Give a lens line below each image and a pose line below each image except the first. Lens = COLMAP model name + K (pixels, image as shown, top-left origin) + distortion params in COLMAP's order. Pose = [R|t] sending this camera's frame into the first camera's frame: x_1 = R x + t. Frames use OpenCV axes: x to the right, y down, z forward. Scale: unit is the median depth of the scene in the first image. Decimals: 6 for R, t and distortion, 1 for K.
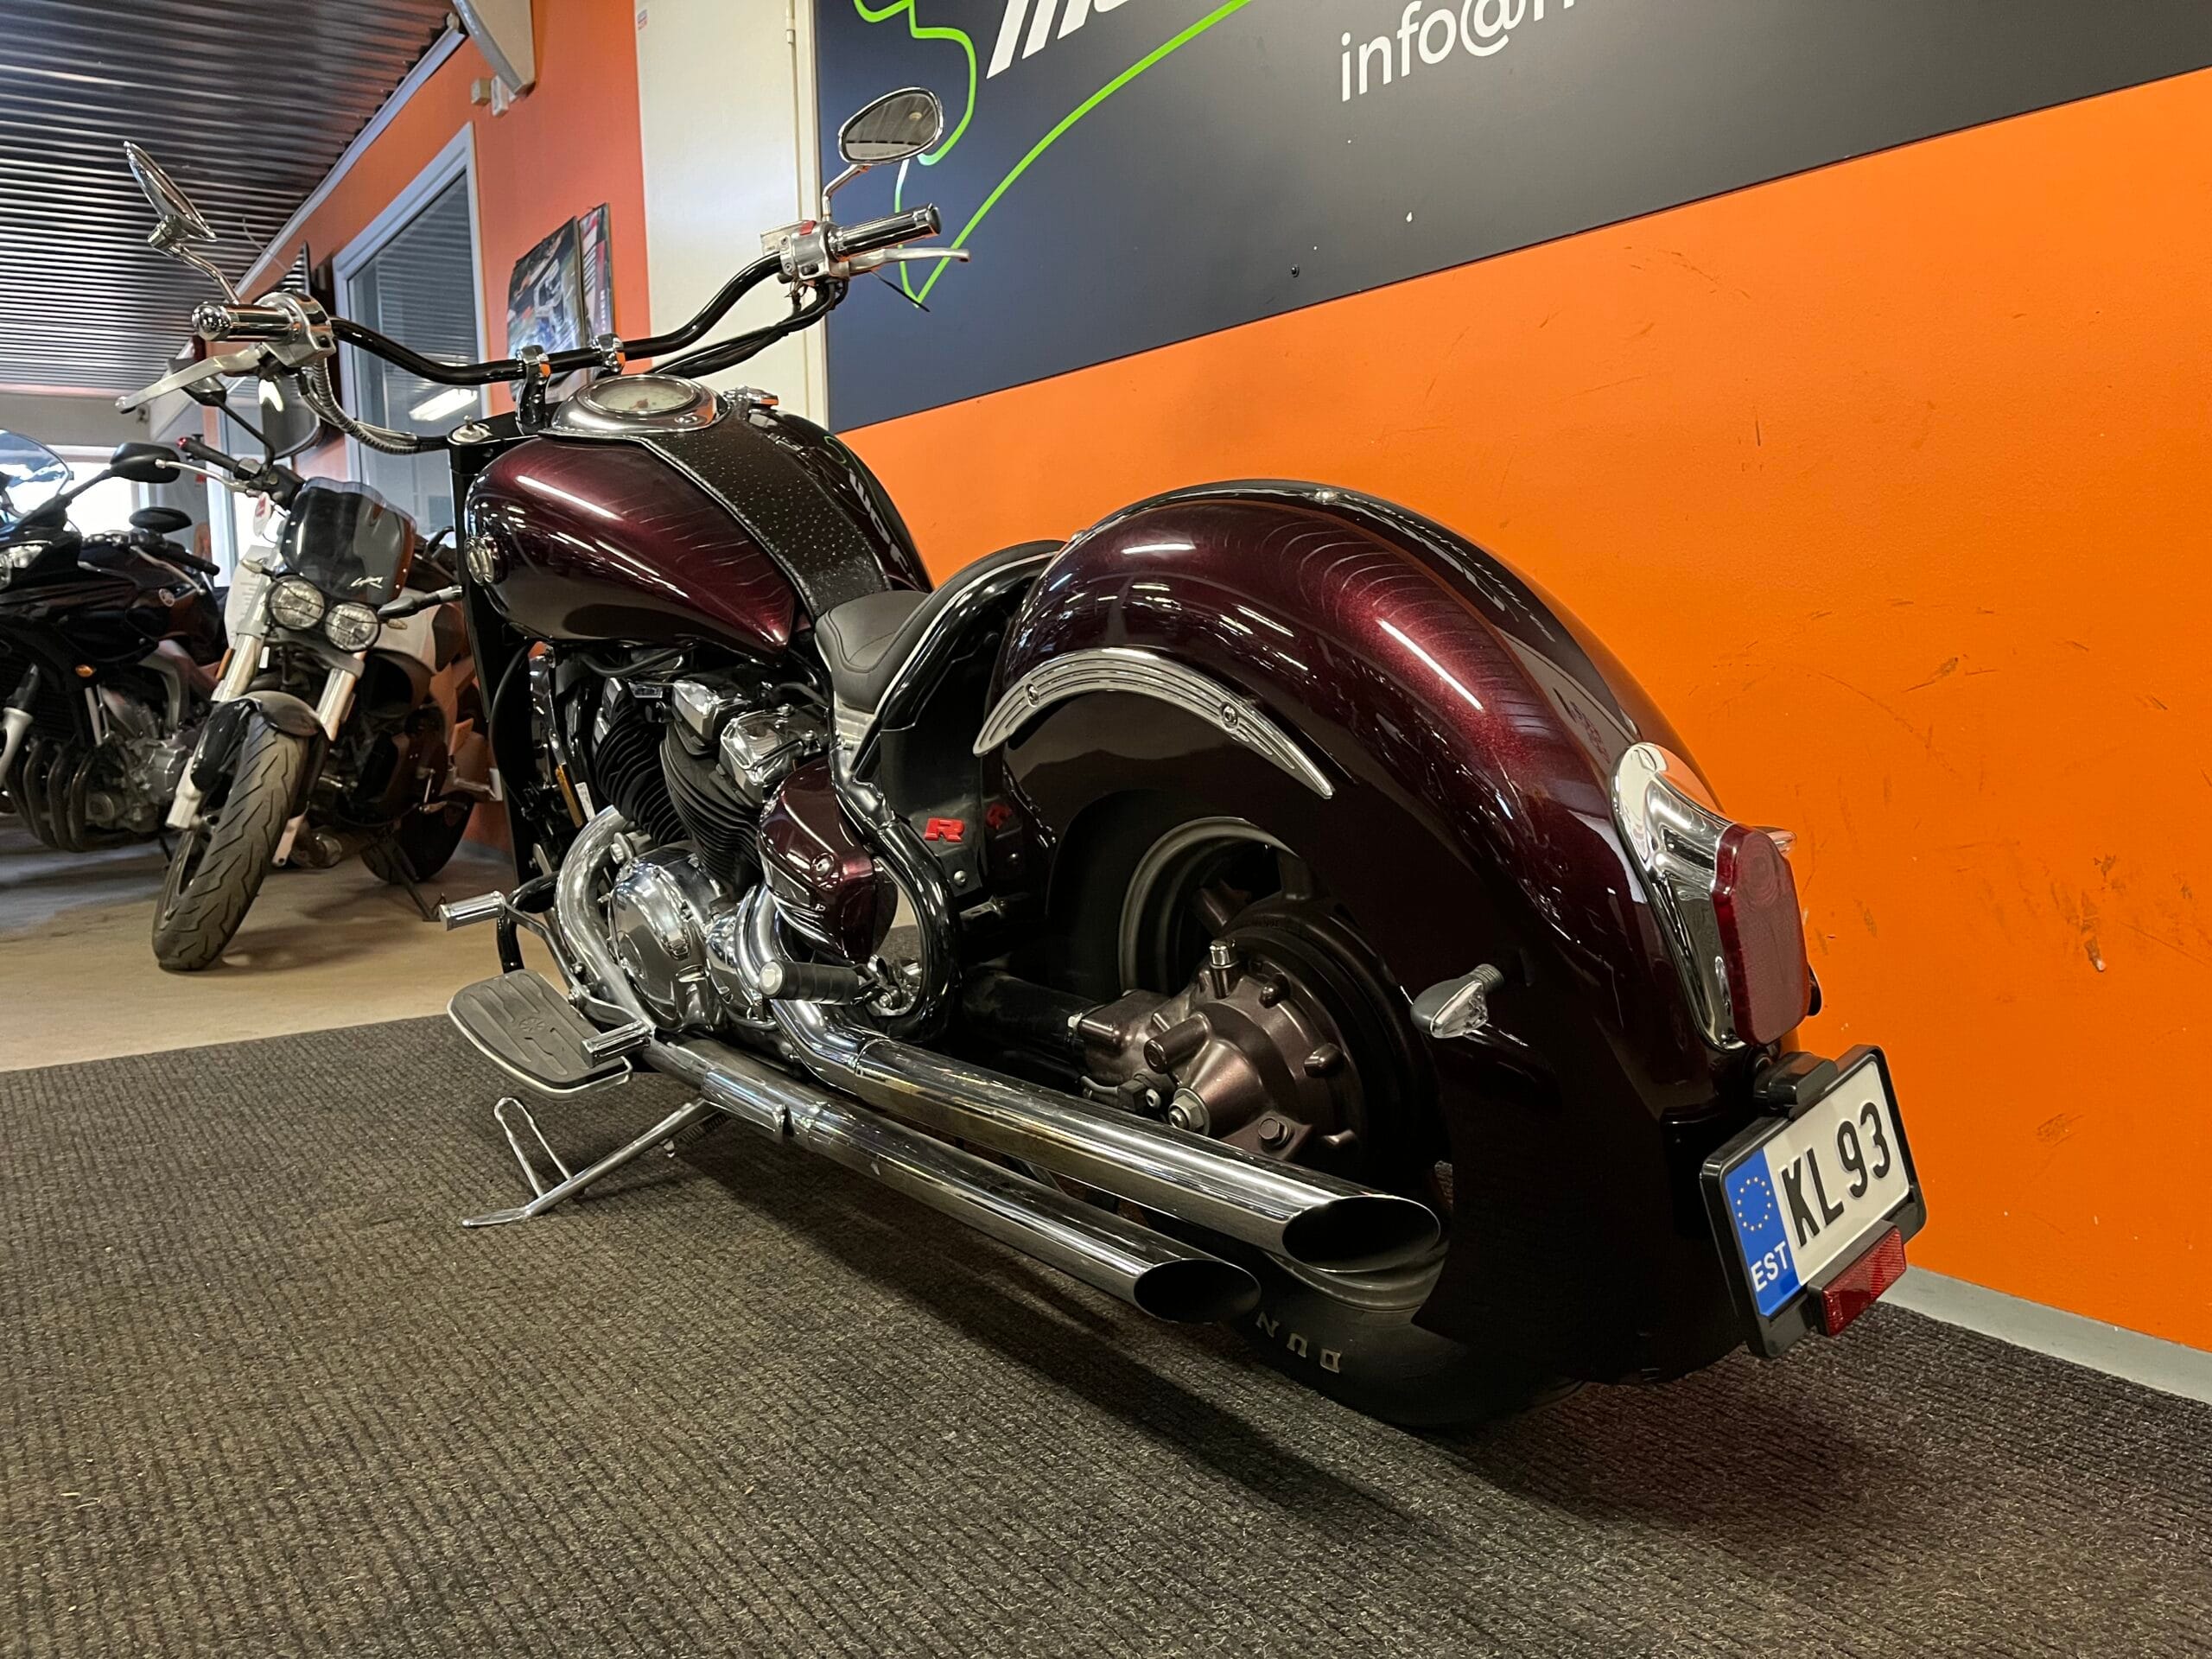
lens RADIAL K [[1806.4, 0, 1135.4], [0, 1806.4, 837.1], [0, 0, 1]] dist [0.034679, -0.003278]
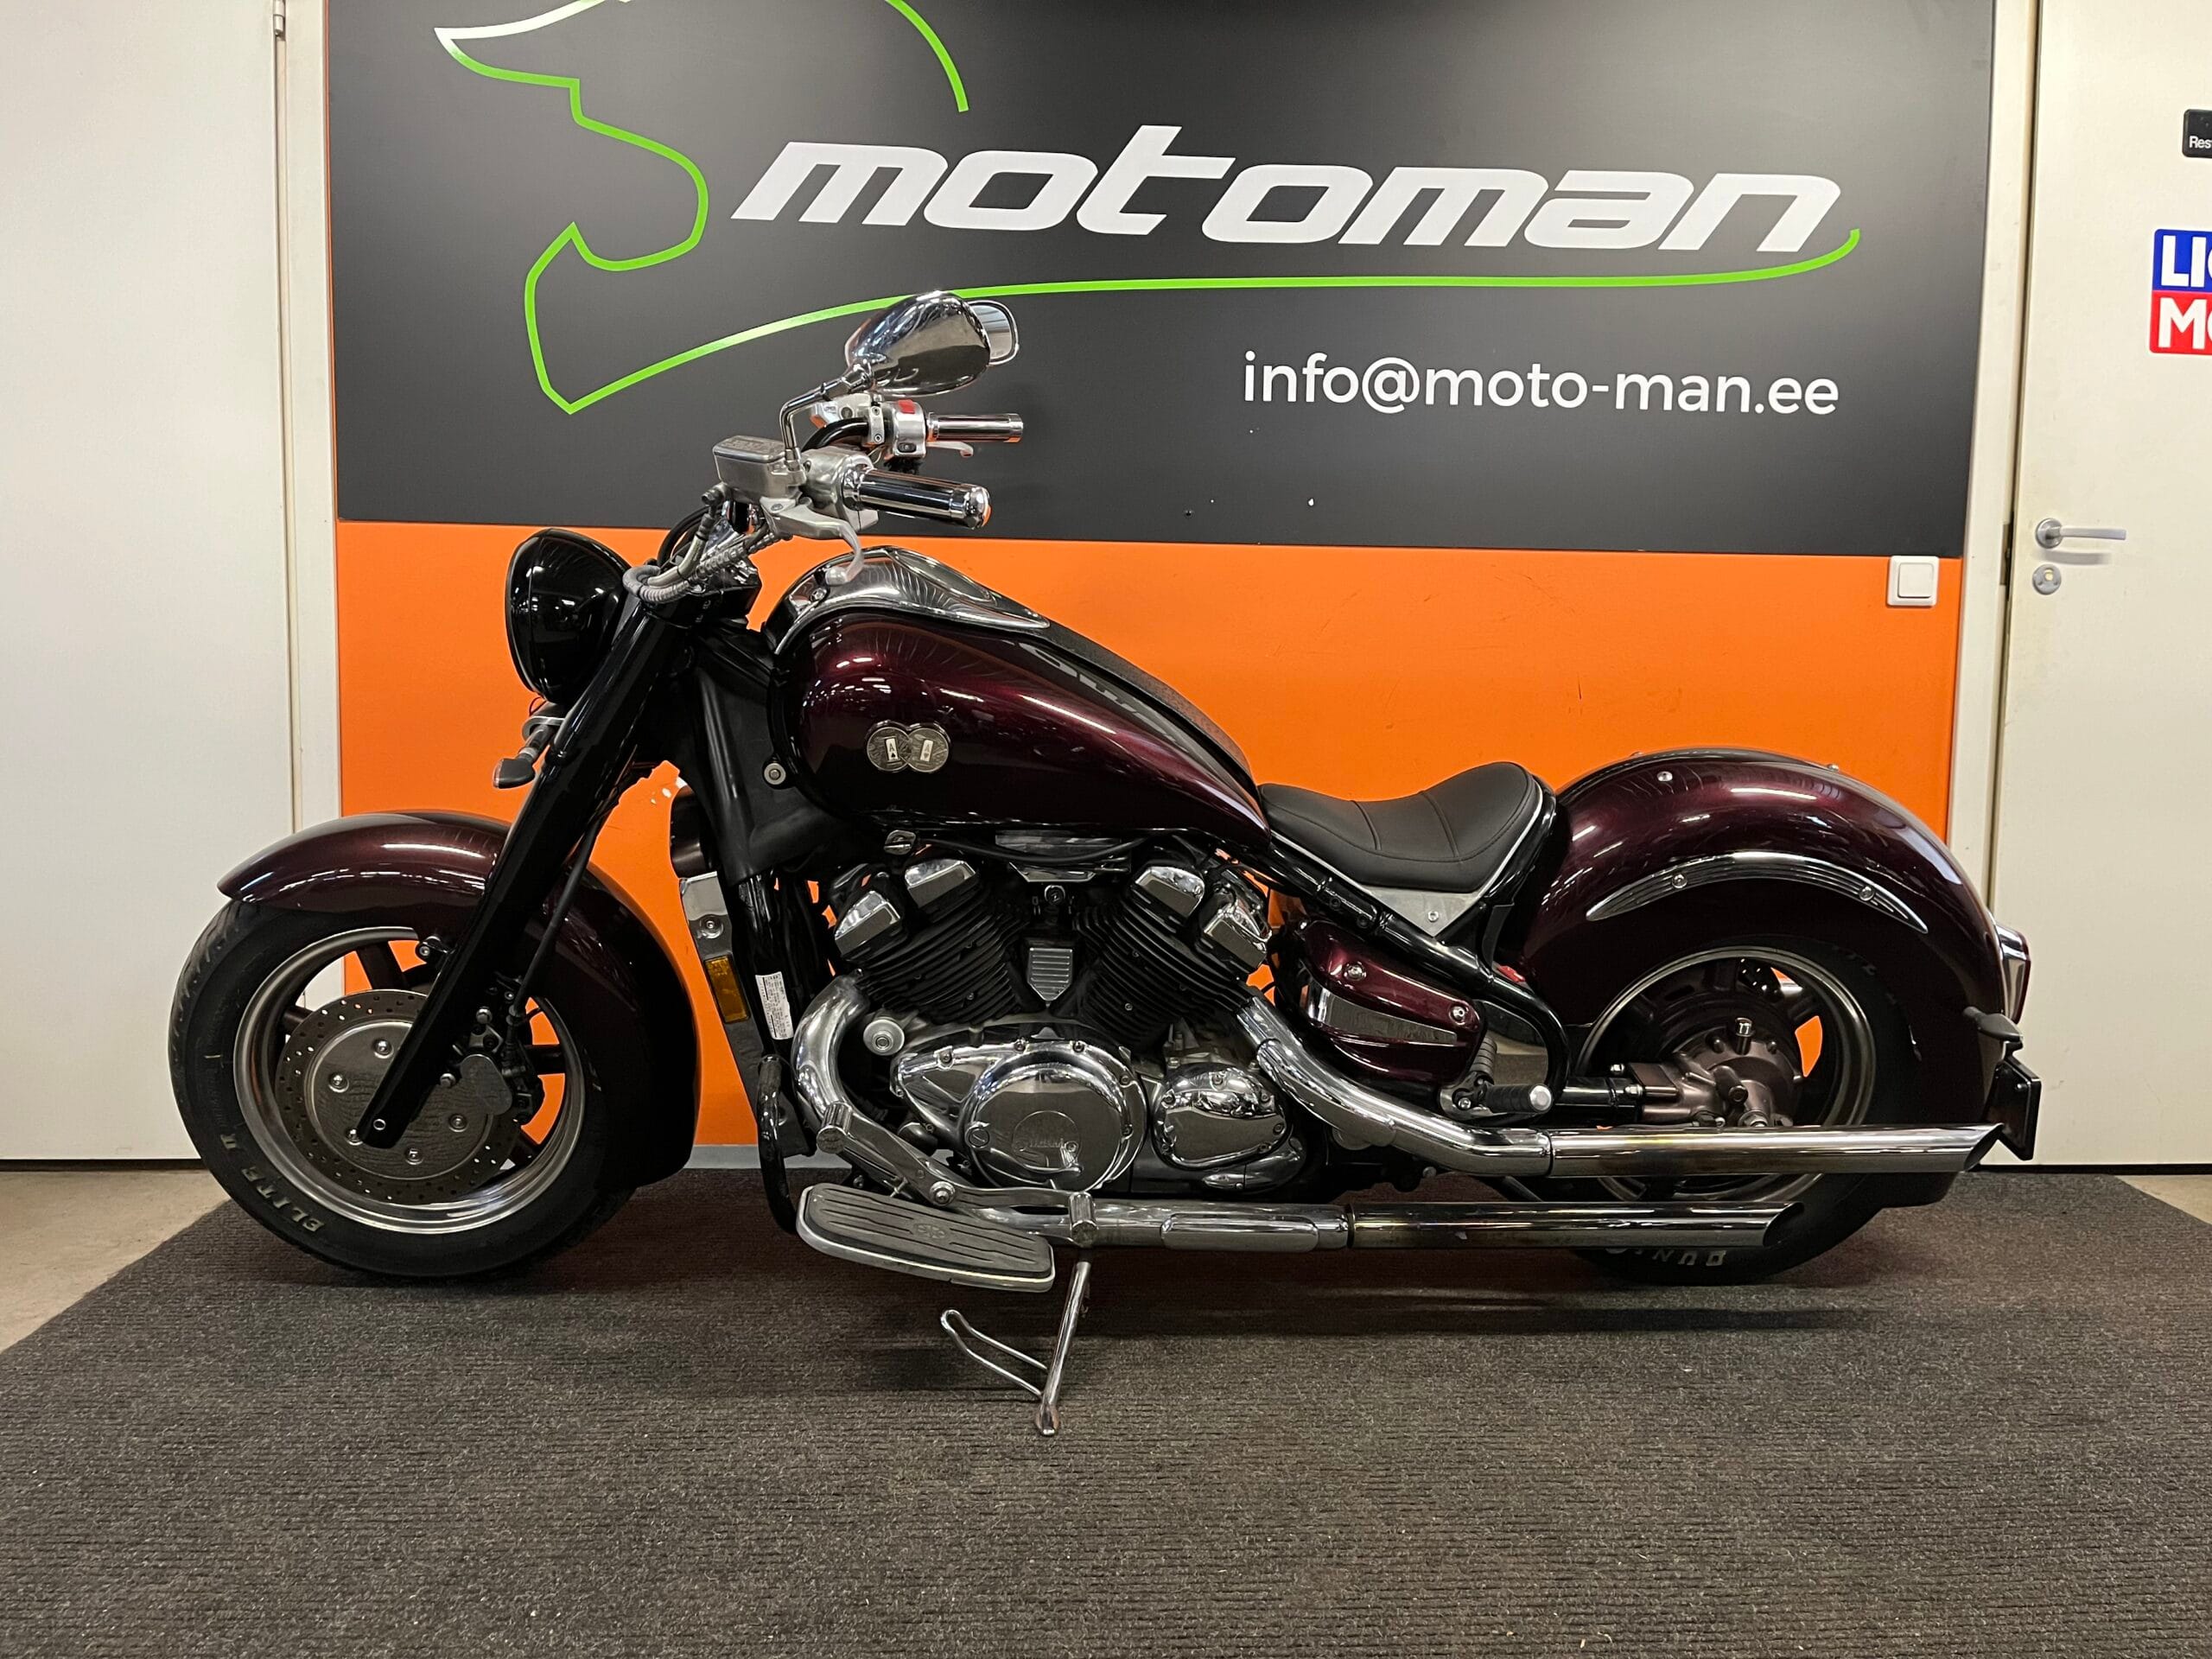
lens RADIAL K [[1806.4, 0, 1135.4], [0, 1806.4, 837.1], [0, 0, 1]] dist [0.034679, -0.003278]
pose [[0.477186, -0.058424, 0.876858, -1.114119], [0.052863, 0.997889, 0.037720, -0.138351], [-0.877211, 0.028353, 0.479267, 0.441274]]
